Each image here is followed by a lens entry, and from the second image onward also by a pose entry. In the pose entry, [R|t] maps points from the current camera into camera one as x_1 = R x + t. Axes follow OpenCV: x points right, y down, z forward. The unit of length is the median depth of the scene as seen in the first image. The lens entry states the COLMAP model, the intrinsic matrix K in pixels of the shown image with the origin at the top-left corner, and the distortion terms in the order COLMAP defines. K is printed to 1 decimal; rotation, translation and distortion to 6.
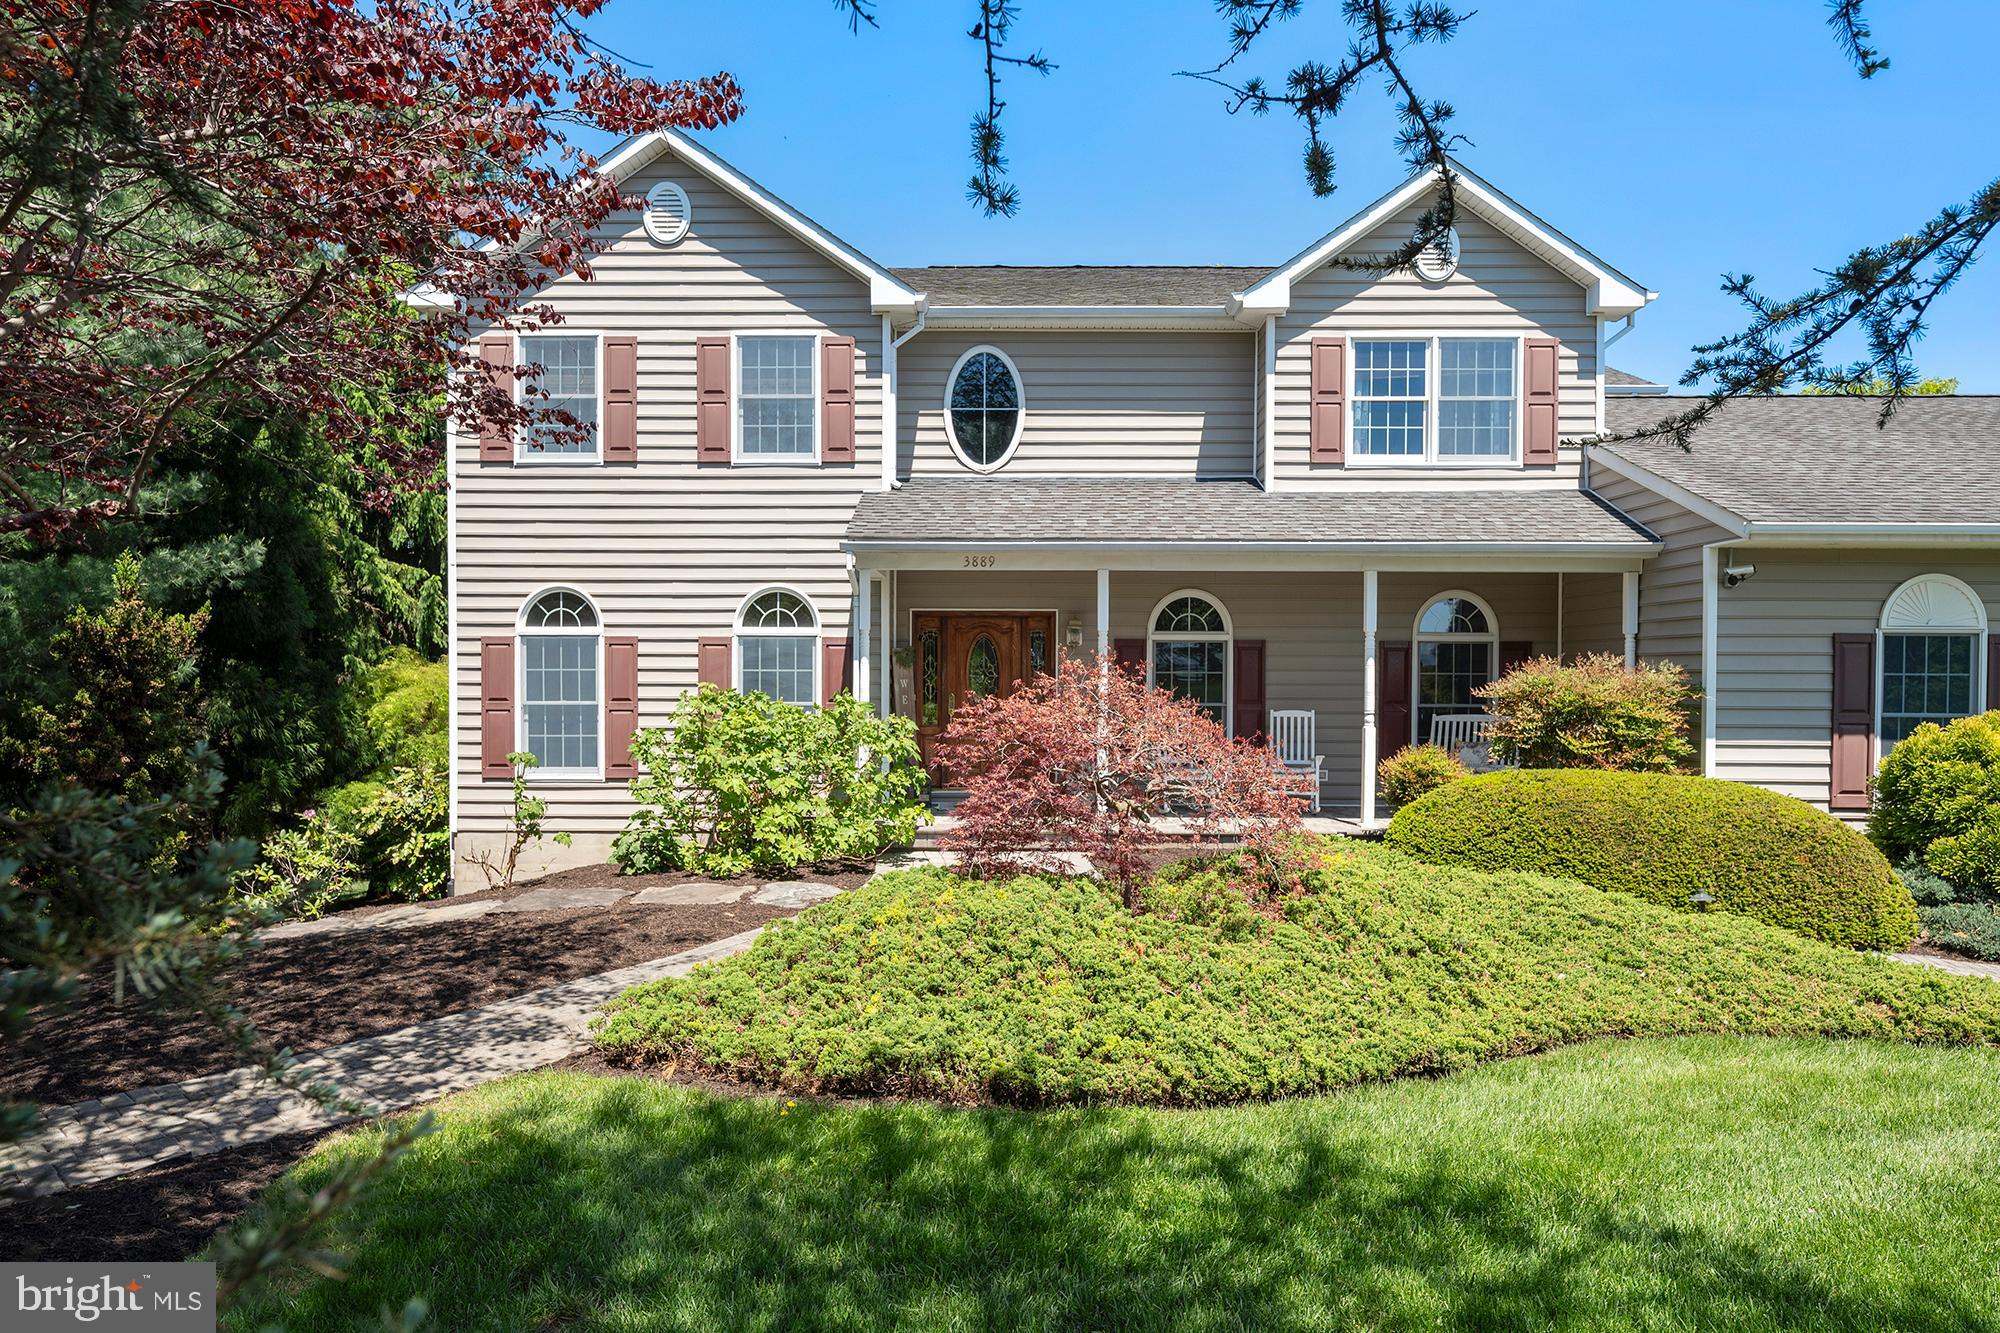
lens RADIAL K [[1233.7, 0, 1003.8], [0, 1233.7, 696.5], [0, 0, 1]] dist [-0.002774, -0.000963]
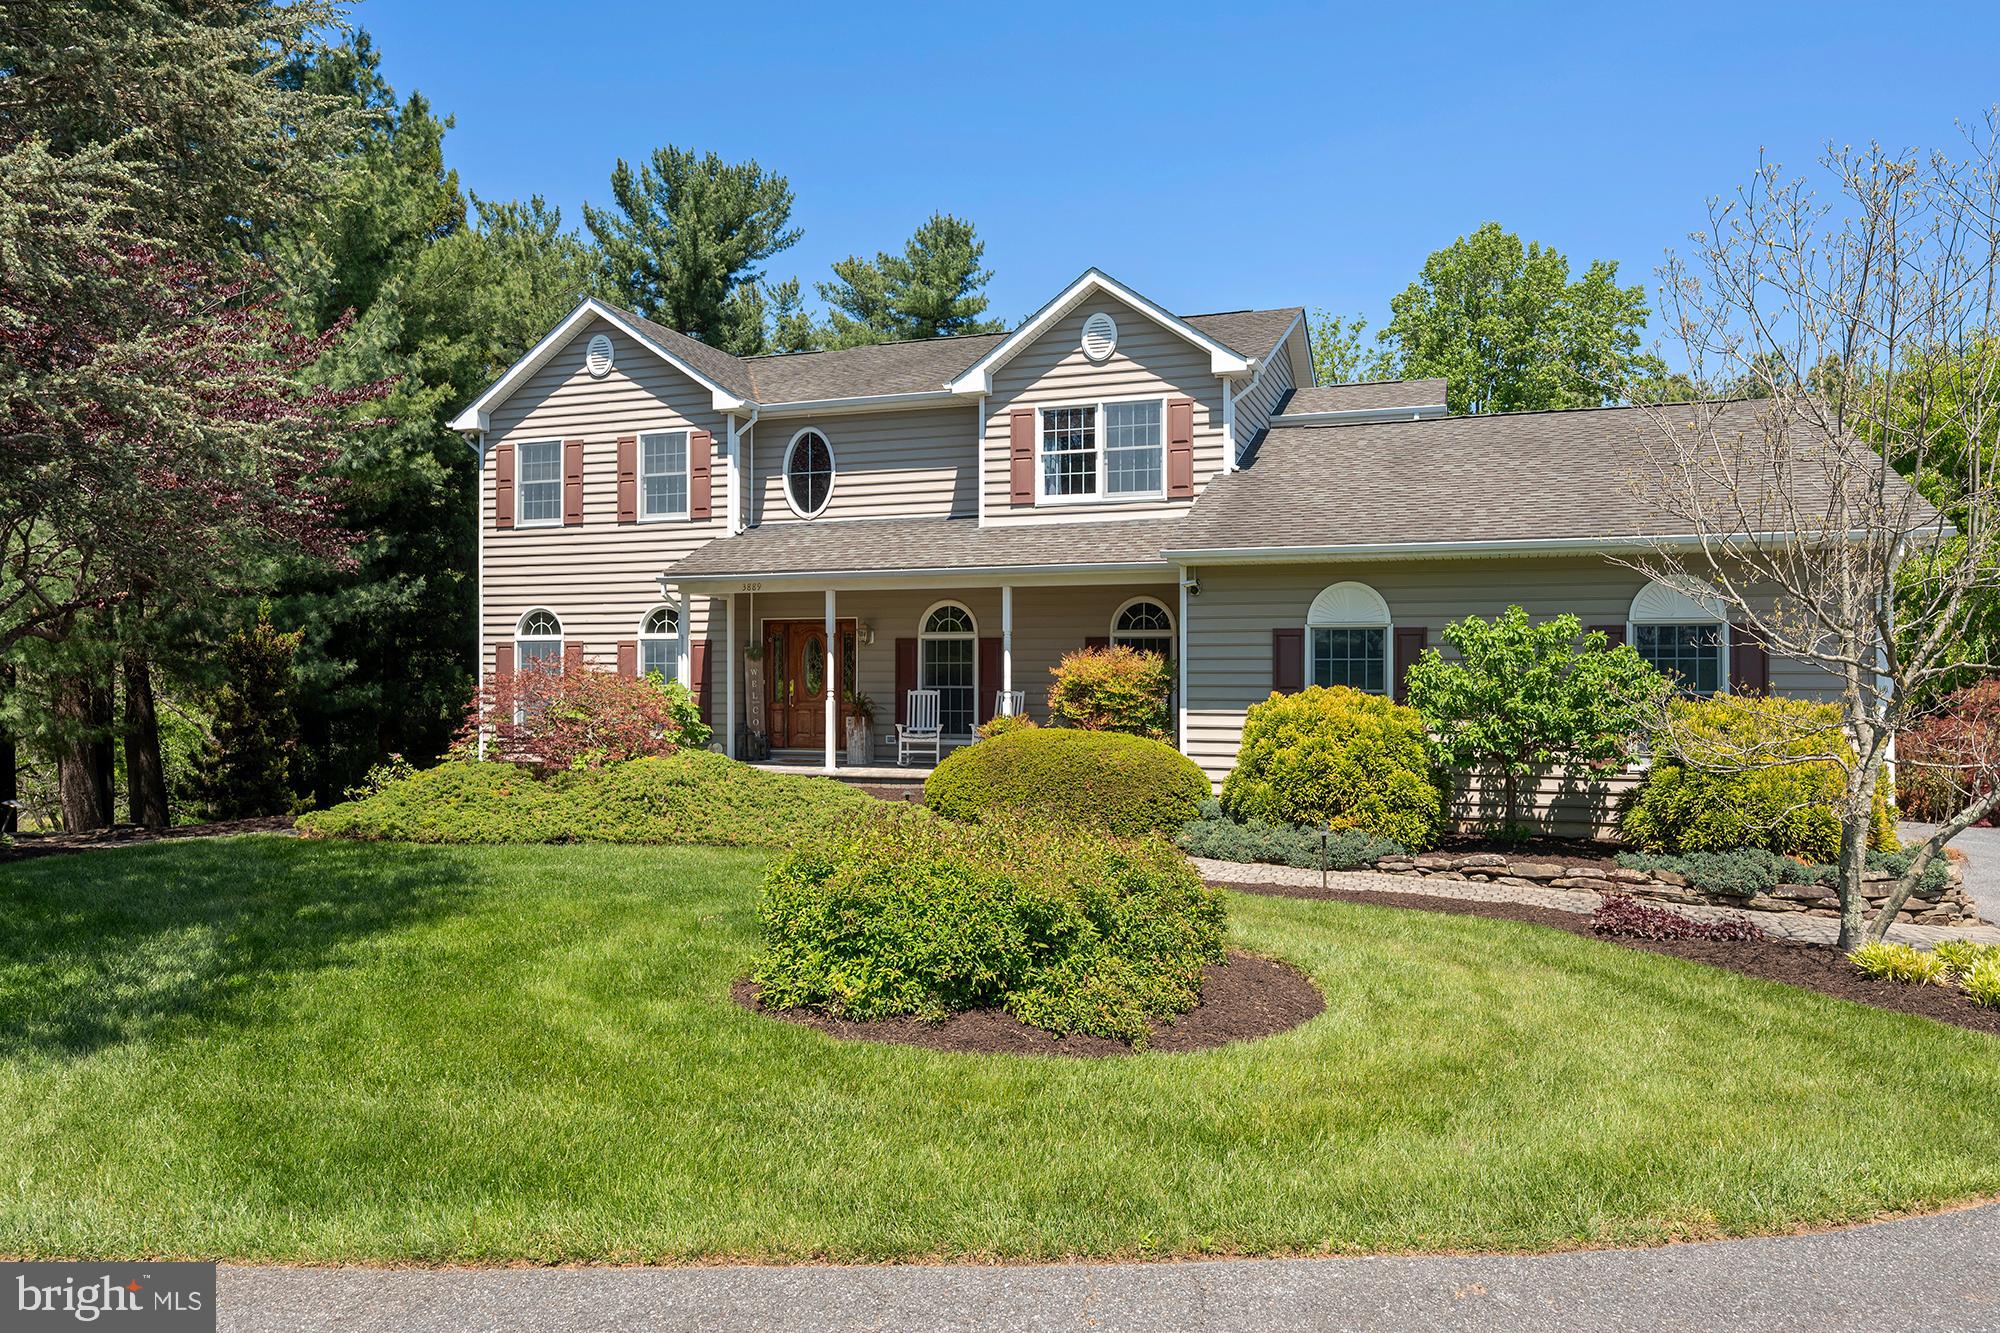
lens RADIAL K [[1367.2, 0, 998.5], [0, 1367.2, 657.5], [0, 0, 1]] dist [0.000739, -0.000005]
pose [[0.944028, -0.008021, -0.329769, 0.716283], [-0.001604, 0.999581, -0.028903, 0.017846], [0.329863, 0.027814, 0.943619, -0.383021]]
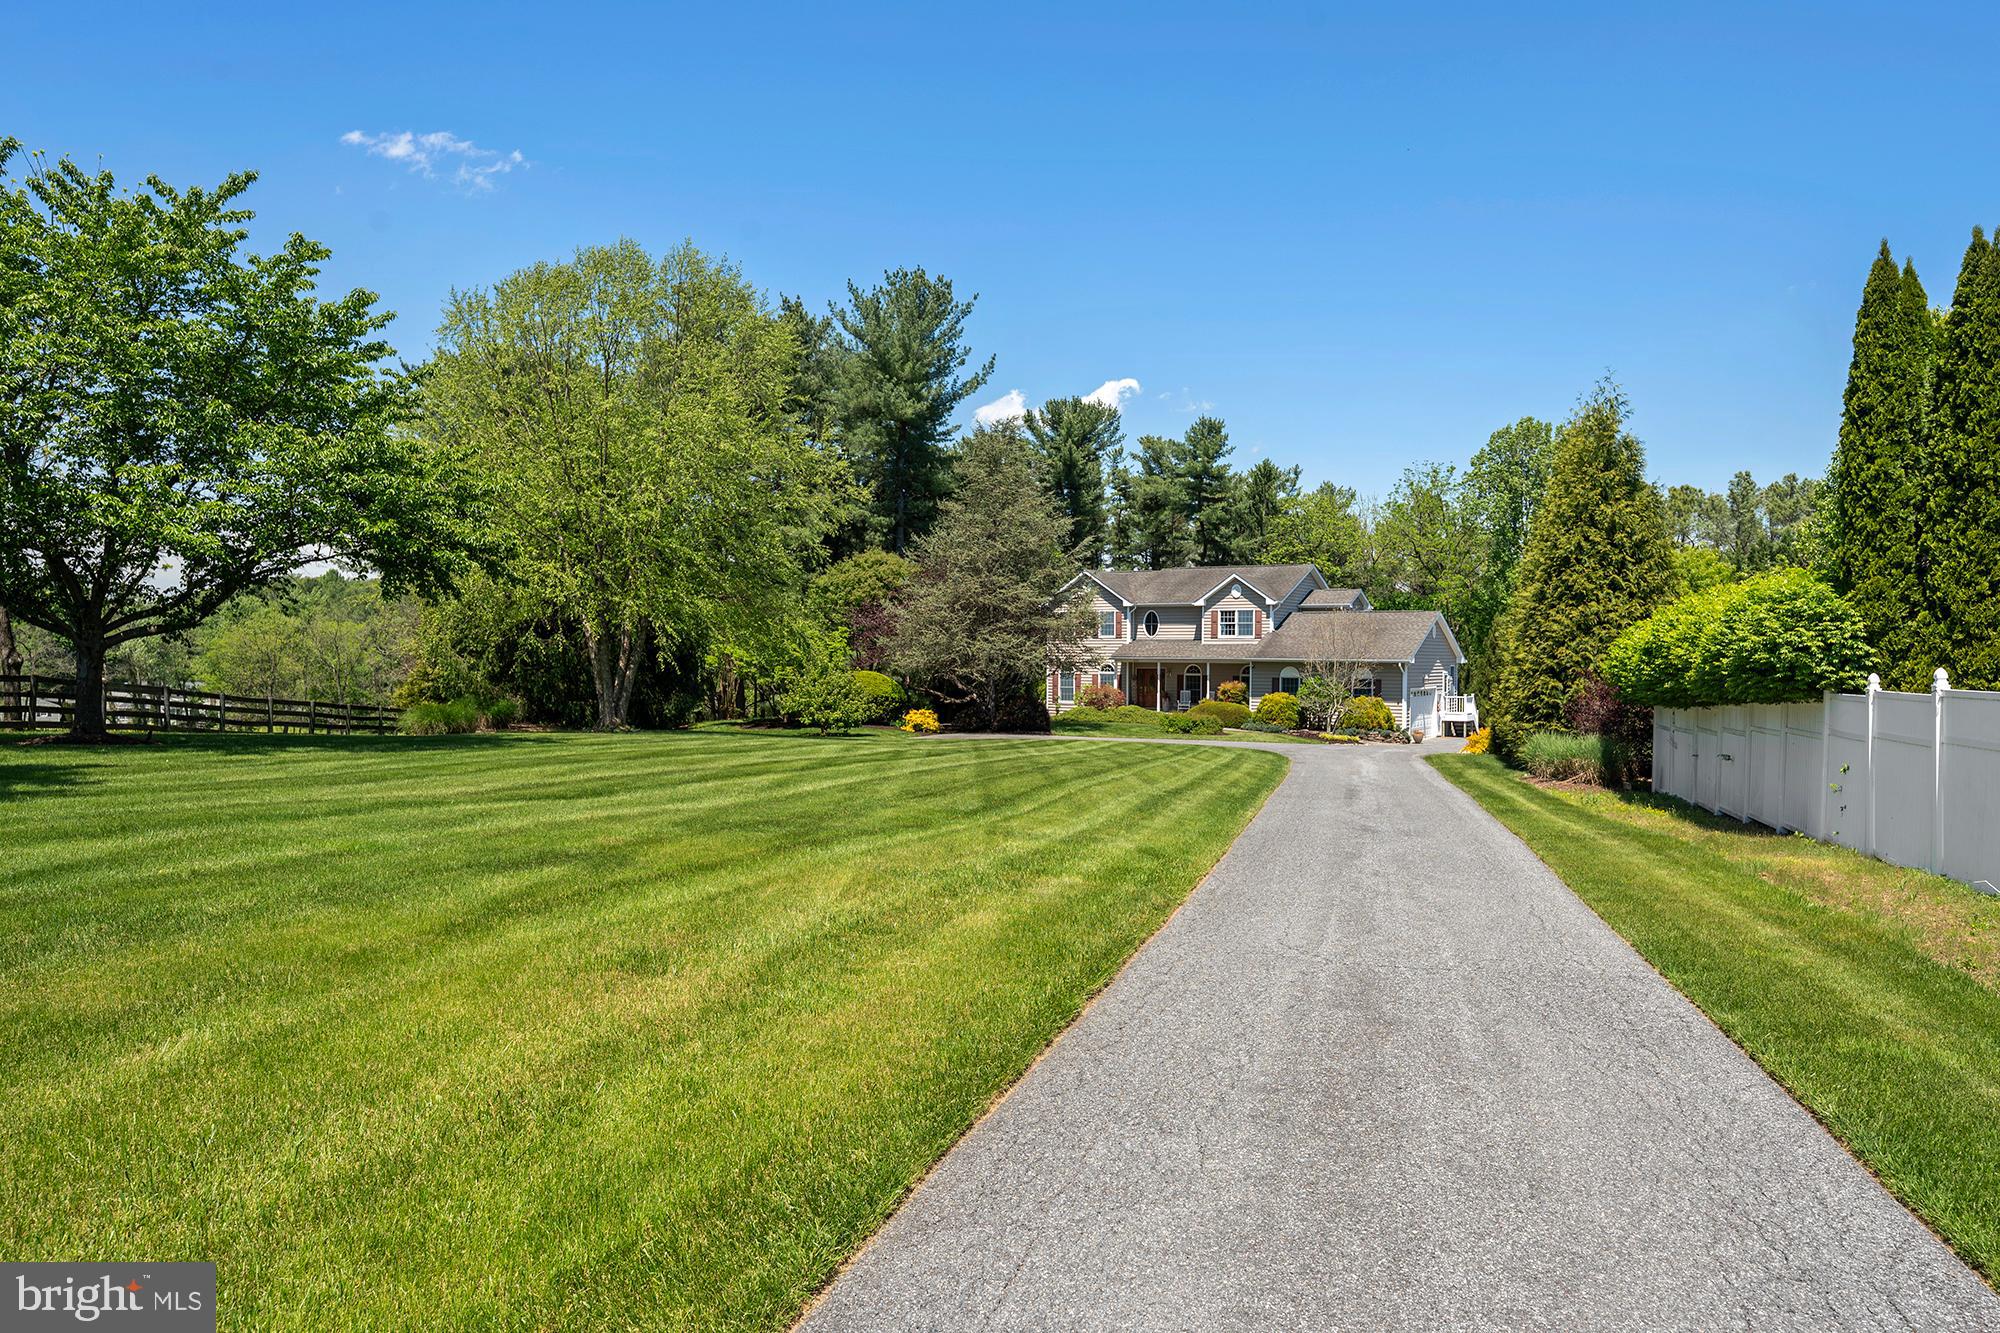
lens RADIAL K [[1367.2, 0, 998.5], [0, 1367.2, 657.5], [0, 0, 1]] dist [0.000739, -0.000005]
pose [[0.857389, 0.003276, -0.514658, 2.185228], [-0.014736, 0.999726, -0.018185, -0.009859], [0.514458, 0.023175, 0.857203, -3.761501]]
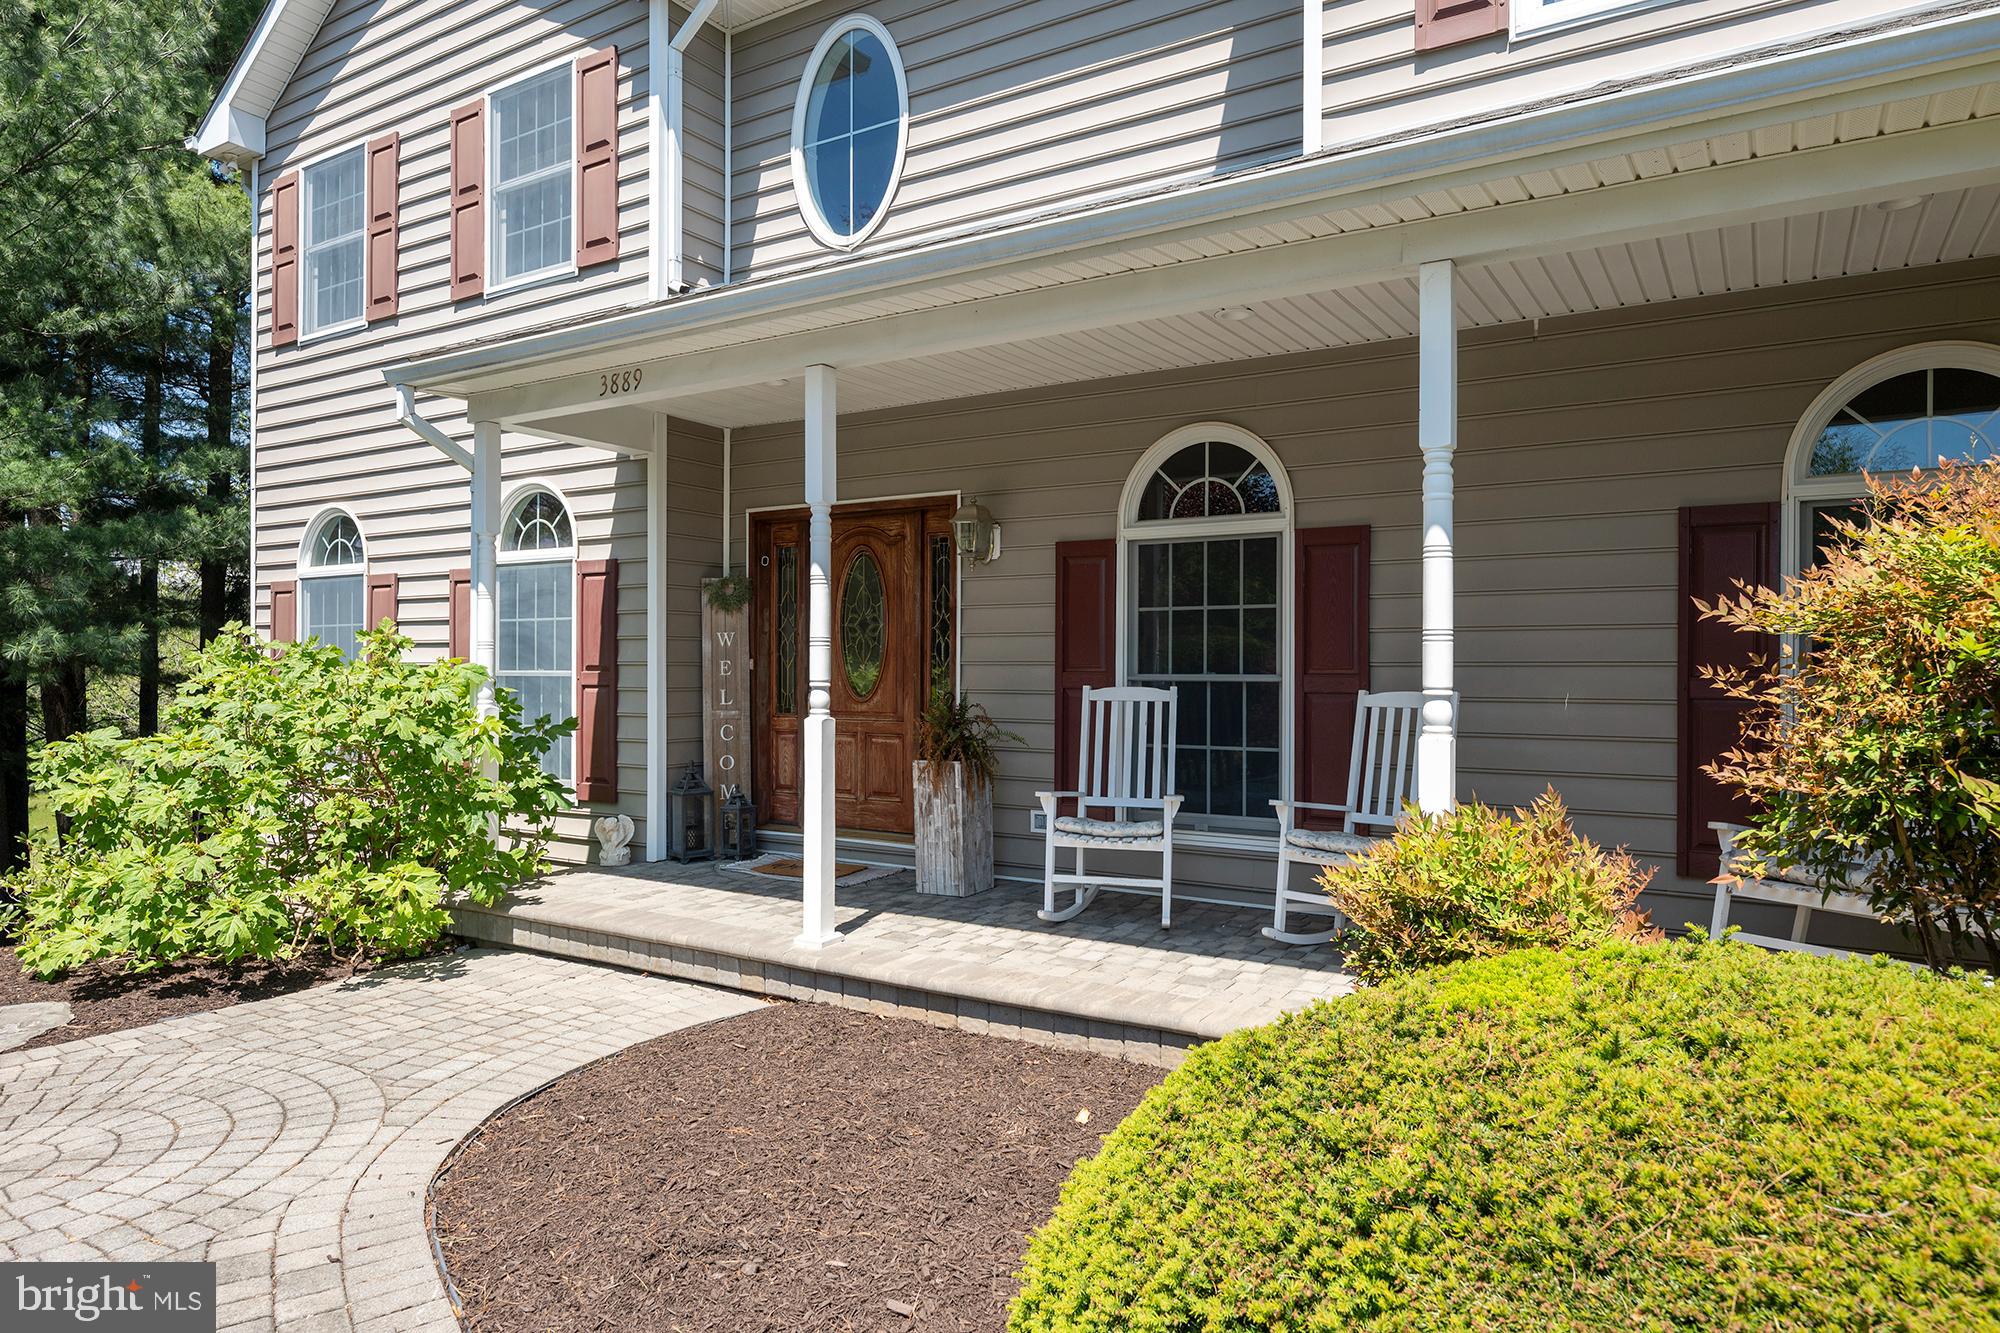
lens RADIAL K [[1230.7, 0, 1000.0], [0, 1230.7, 666.5], [0, 0, 1]] dist [-0.000077, -0.000676]
pose [[0.851371, -0.001881, -0.524561, 0.338385], [-0.010553, 0.999730, -0.020713, 0.012821], [0.524458, 0.023170, 0.851121, 0.603543]]
